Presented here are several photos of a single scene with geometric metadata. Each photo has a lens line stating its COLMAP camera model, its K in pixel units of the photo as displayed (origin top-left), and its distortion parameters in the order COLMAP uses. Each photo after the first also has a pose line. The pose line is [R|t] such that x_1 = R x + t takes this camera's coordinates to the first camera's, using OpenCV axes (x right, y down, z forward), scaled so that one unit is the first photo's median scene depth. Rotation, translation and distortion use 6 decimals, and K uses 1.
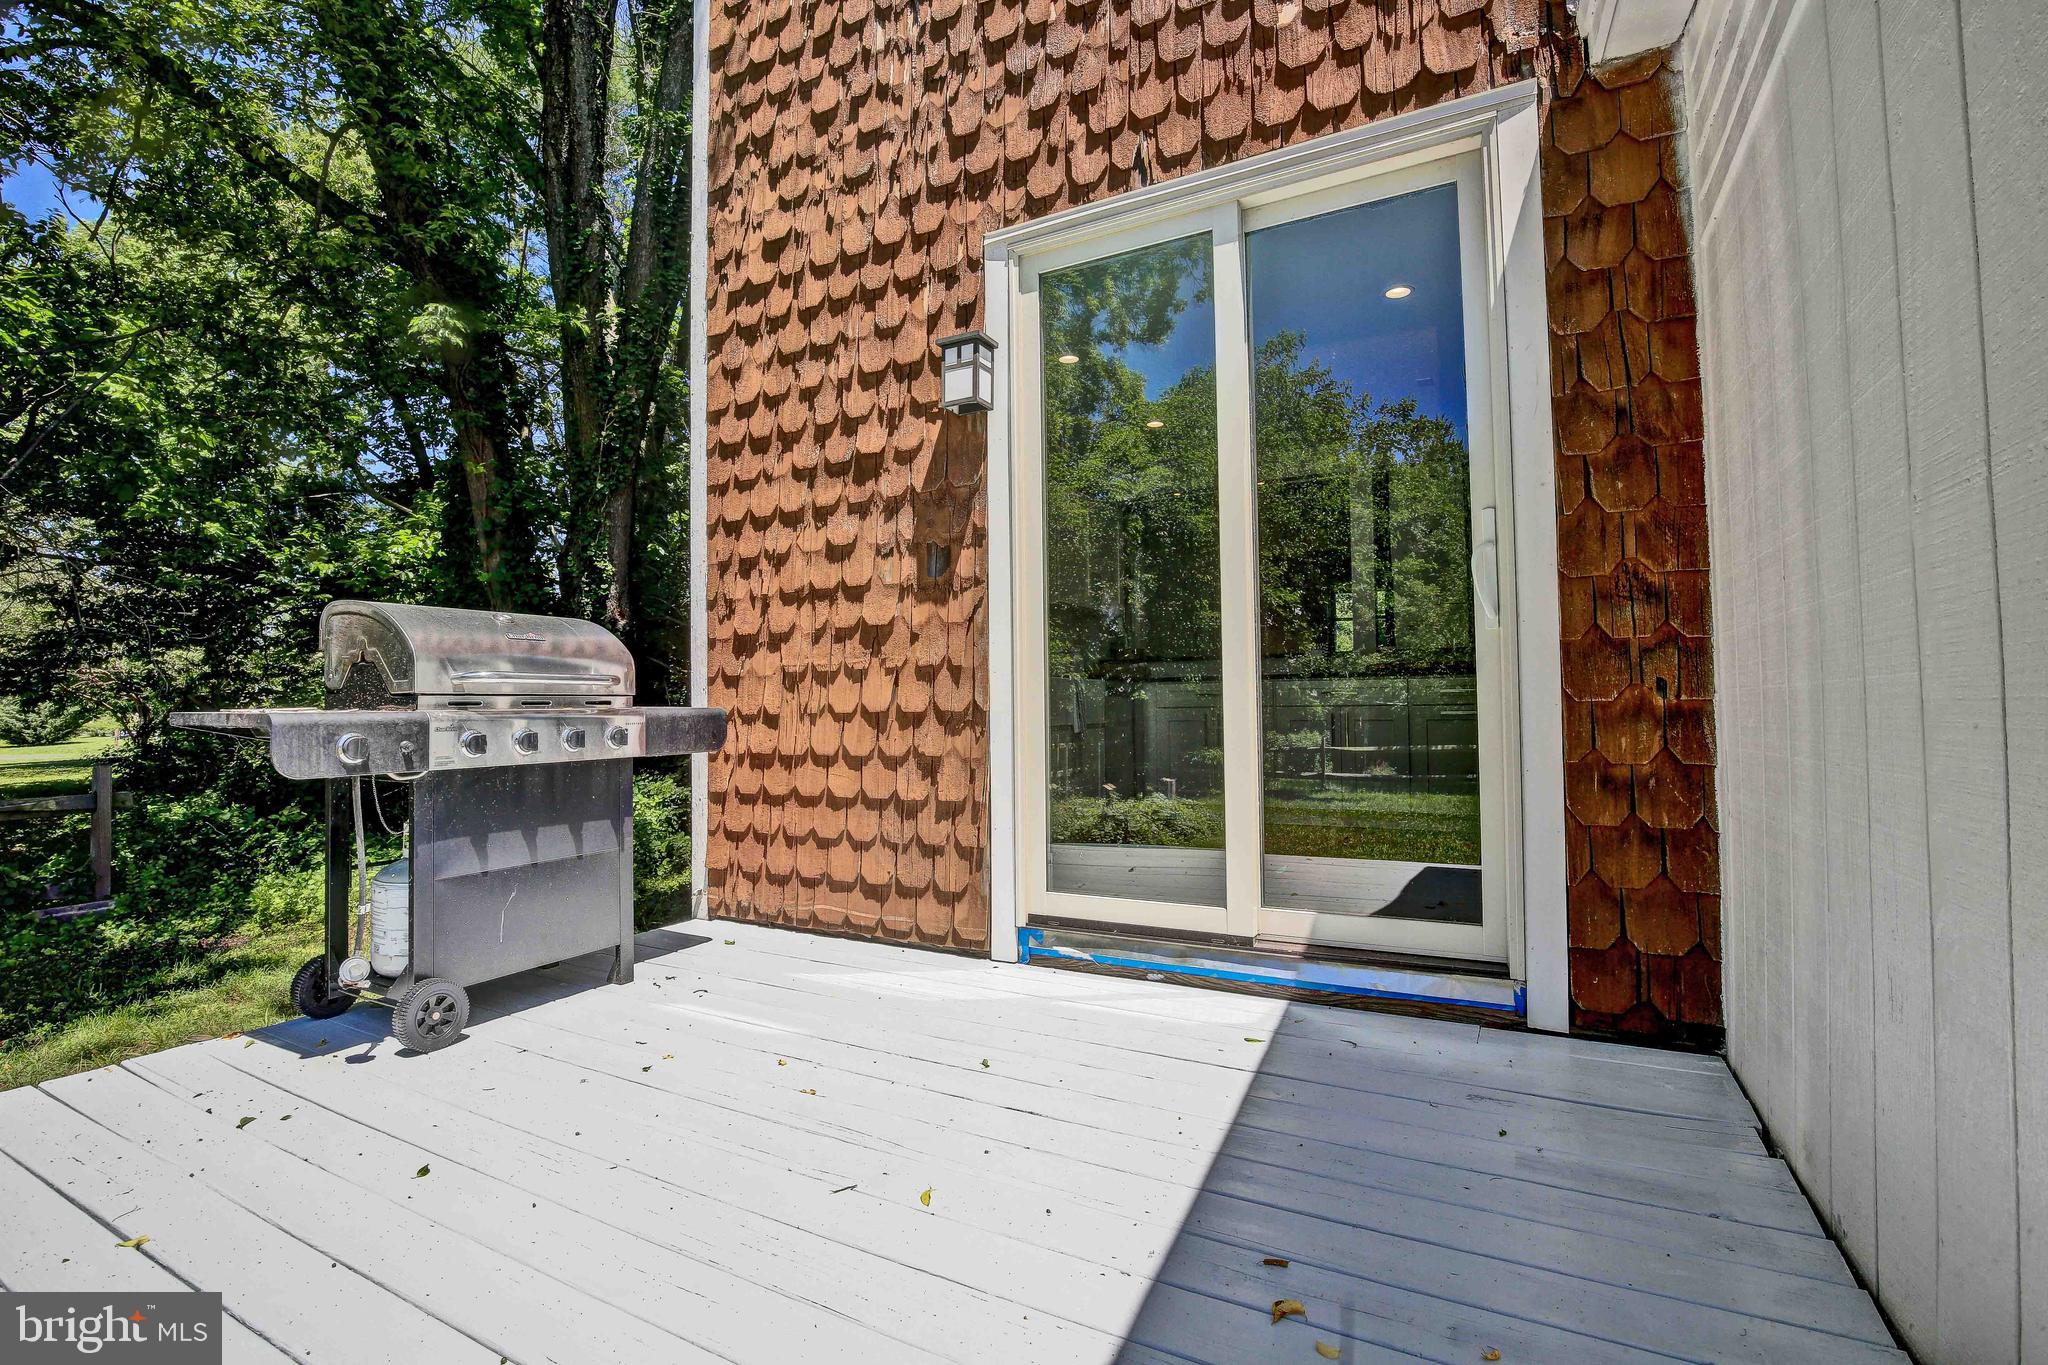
lens RADIAL K [[939.7, 0, 1014.7], [0, 939.7, 675.8], [0, 0, 1]] dist [-0.034585, 0.004598]
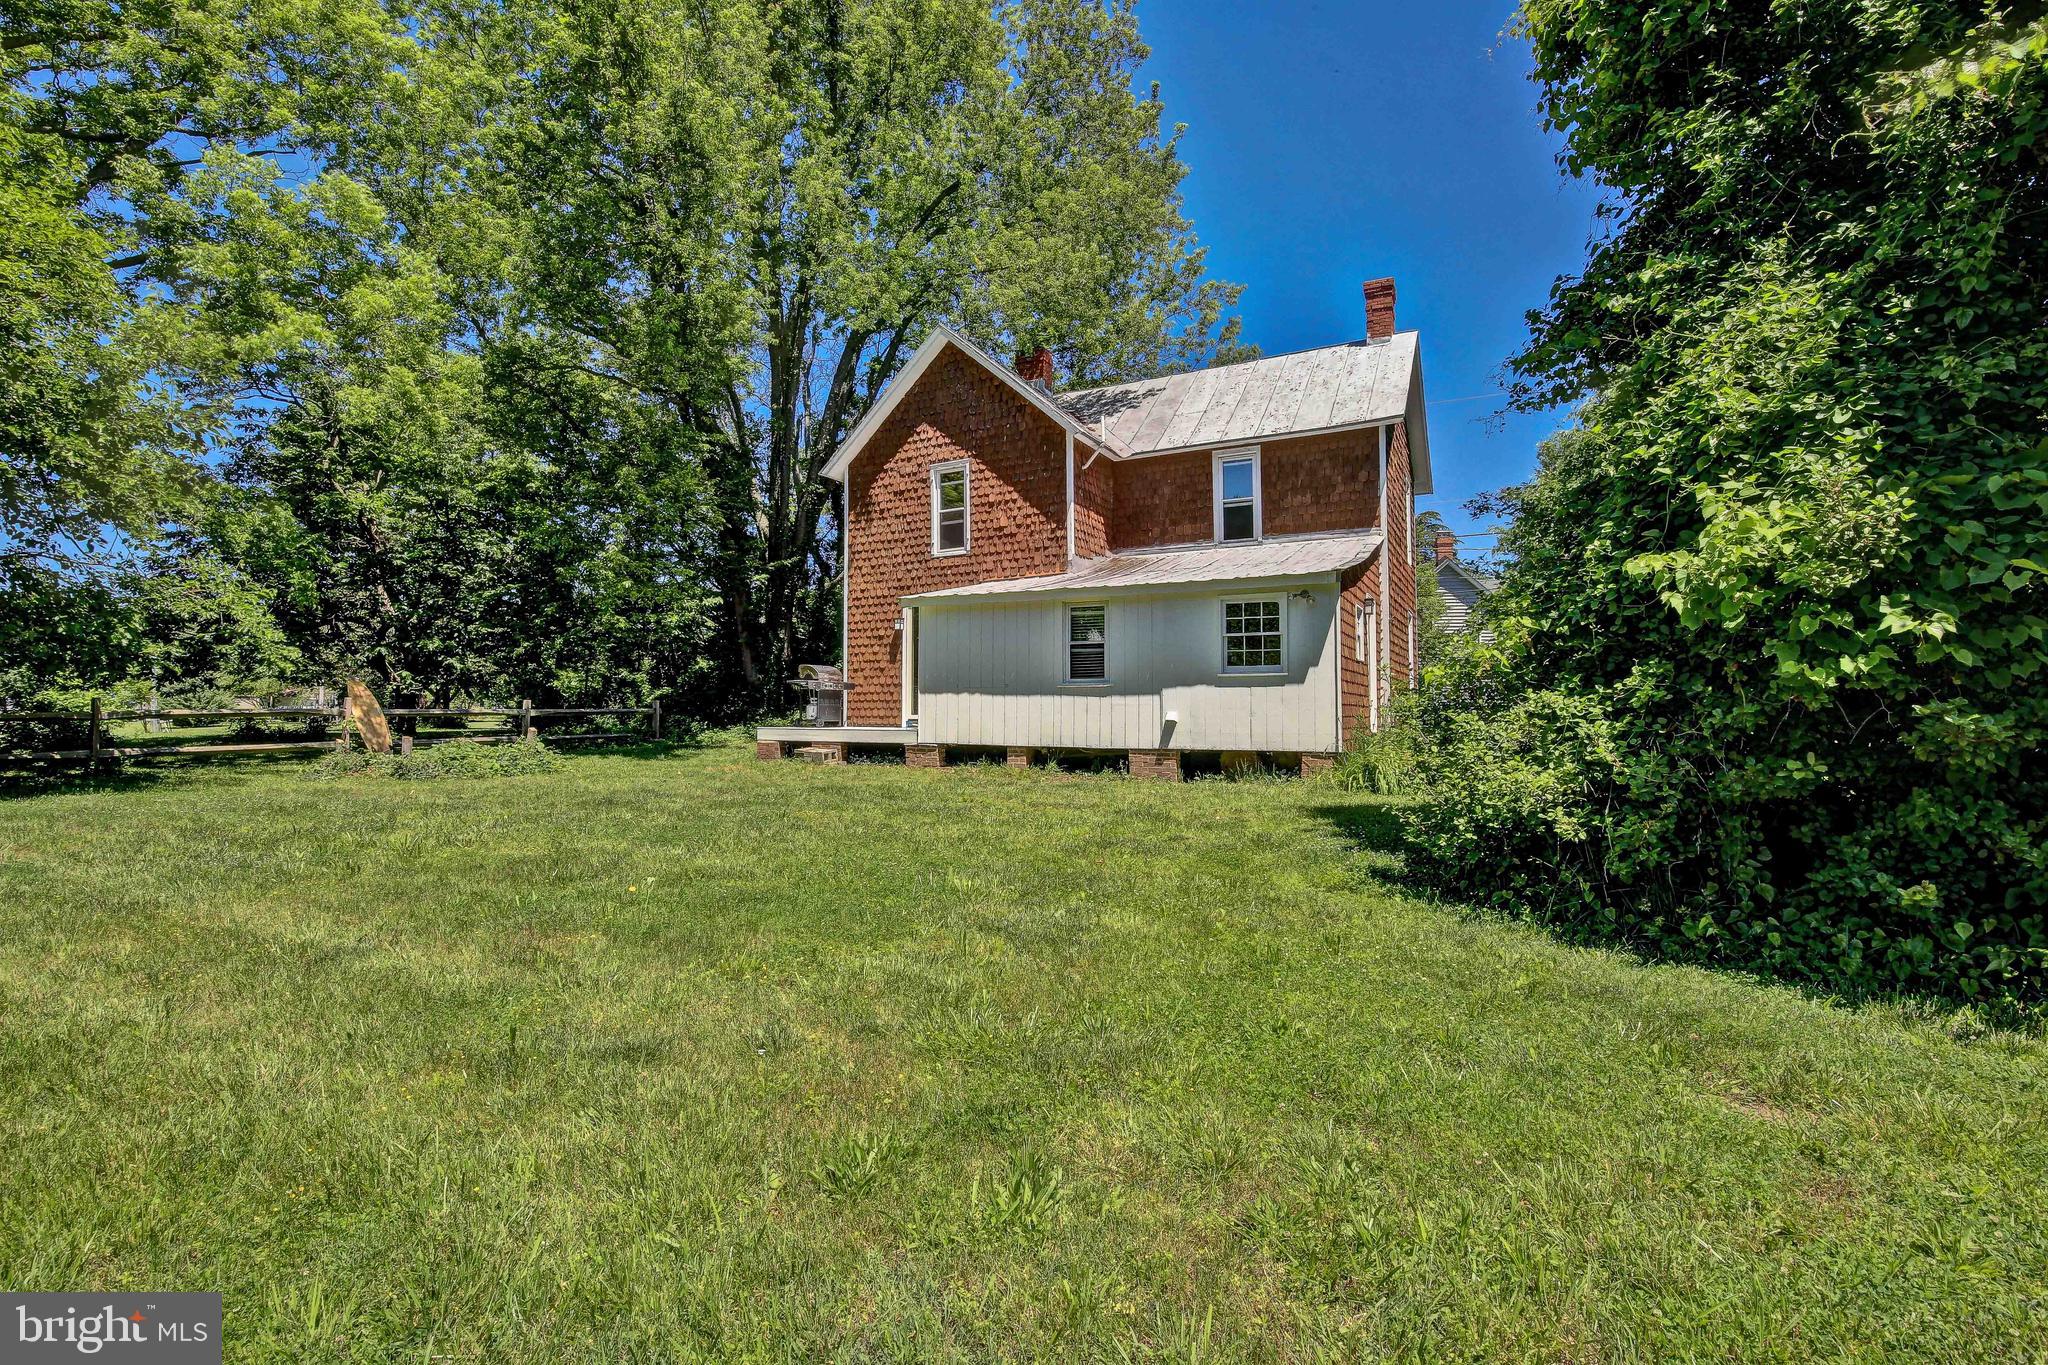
lens RADIAL K [[939.7, 0, 1021.6], [0, 939.7, 685.5], [0, 0, 1]] dist [-0.034585, 0.004598]
pose [[0.999837, 0.014858, 0.010217, 0.594066], [-0.014918, 0.999871, 0.005868, 0.004855], [-0.010129, -0.006019, 0.999931, -4.367312]]
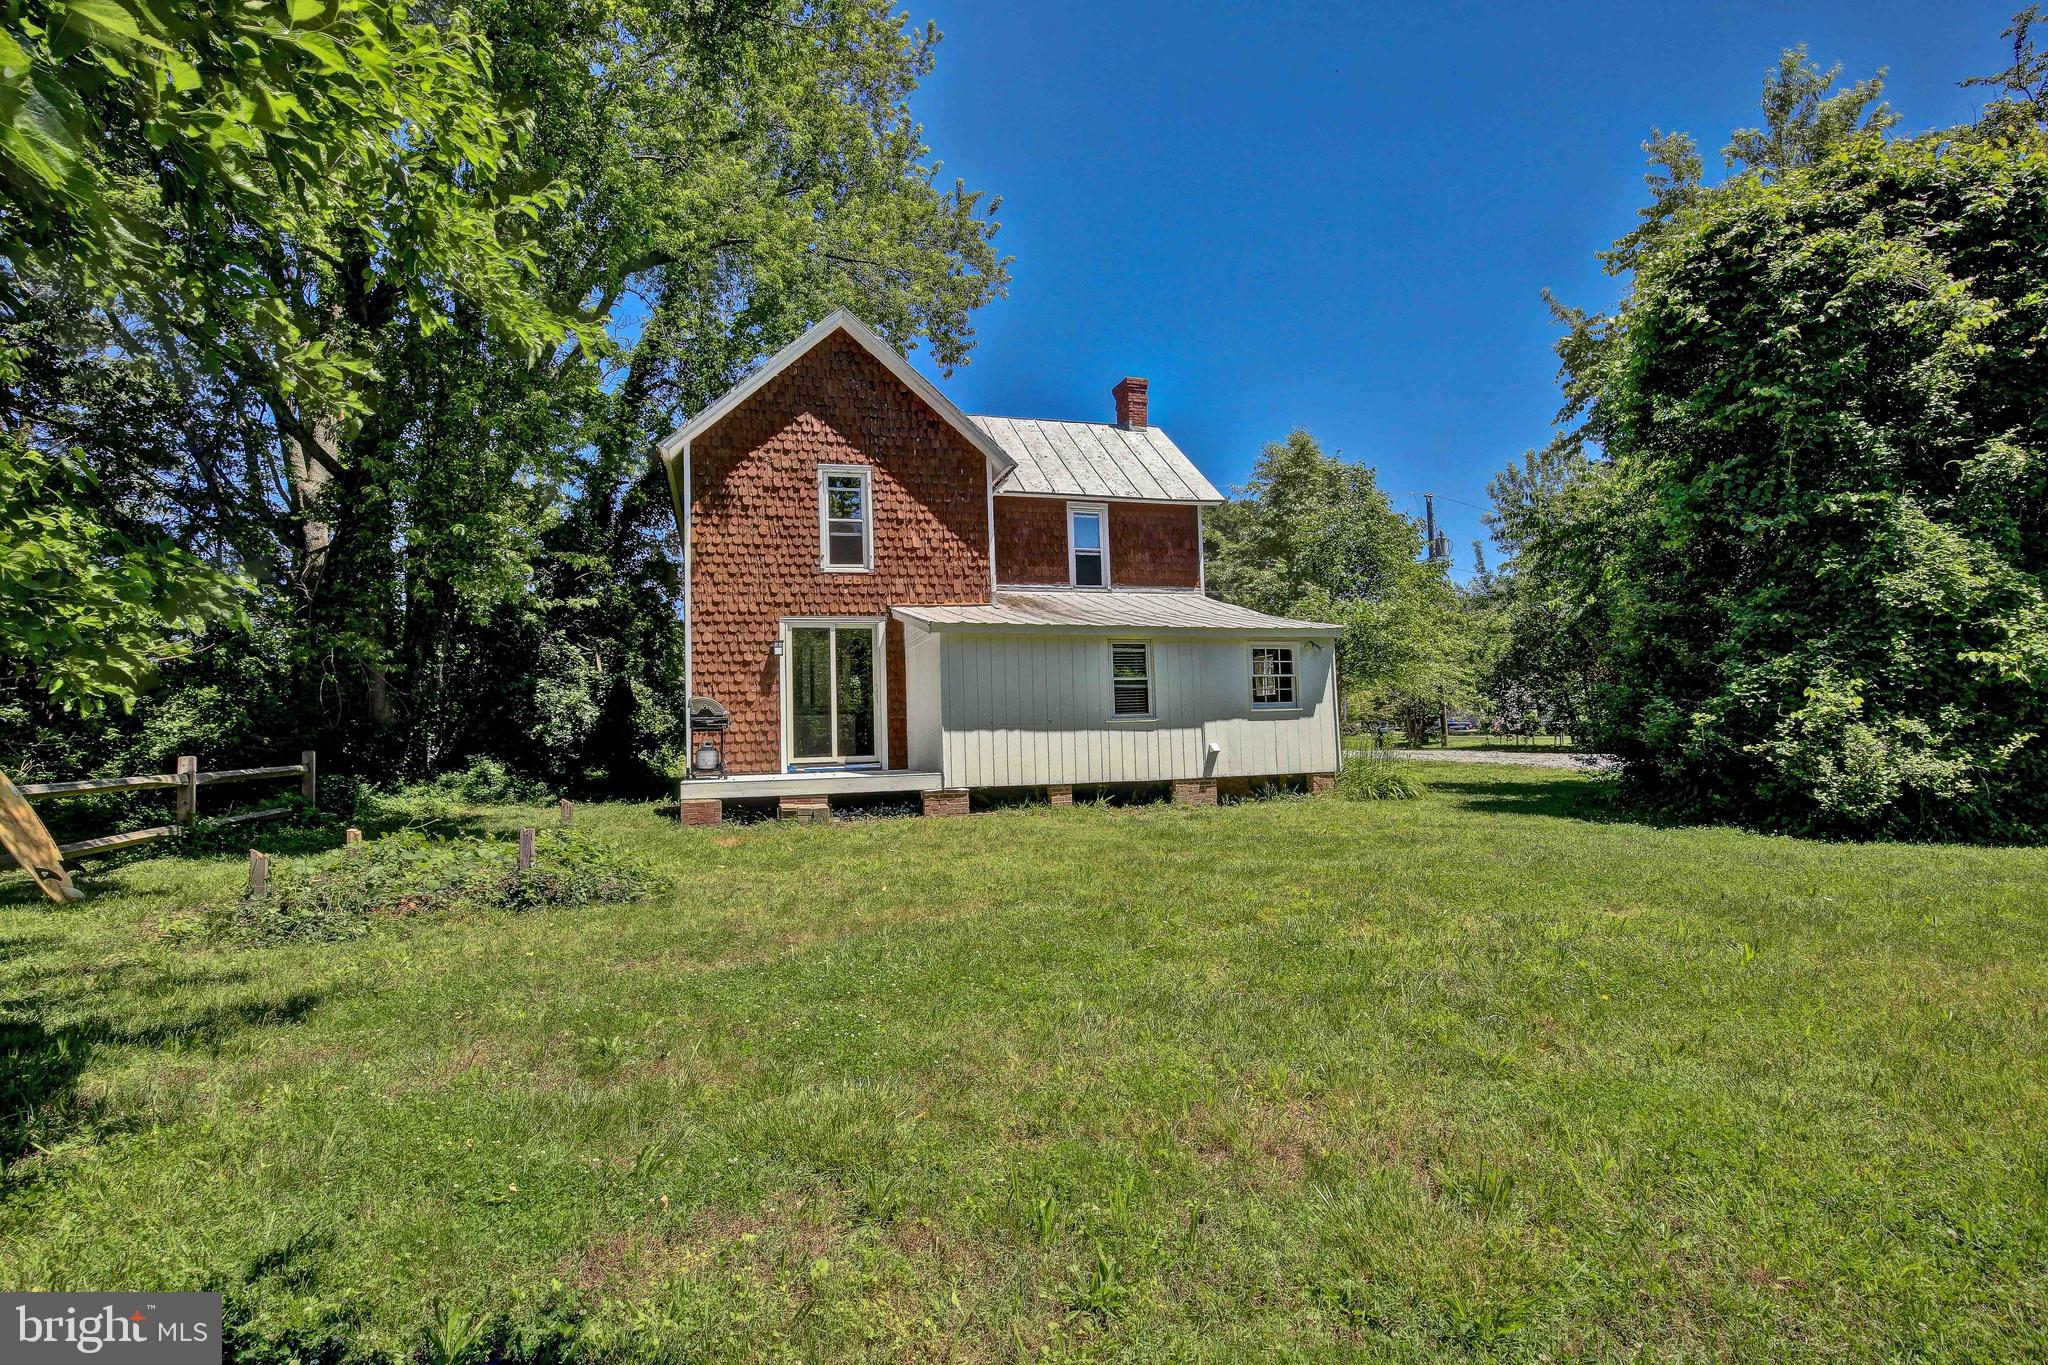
lens RADIAL K [[939.7, 0, 1017.2], [0, 939.7, 682.1], [0, 0, 1]] dist [-0.034585, 0.004598]
pose [[0.692306, 0.033907, 0.720807, -2.403133], [-0.006127, 0.999136, -0.041115, 0.028717], [-0.721578, 0.024048, 0.691915, -2.864714]]
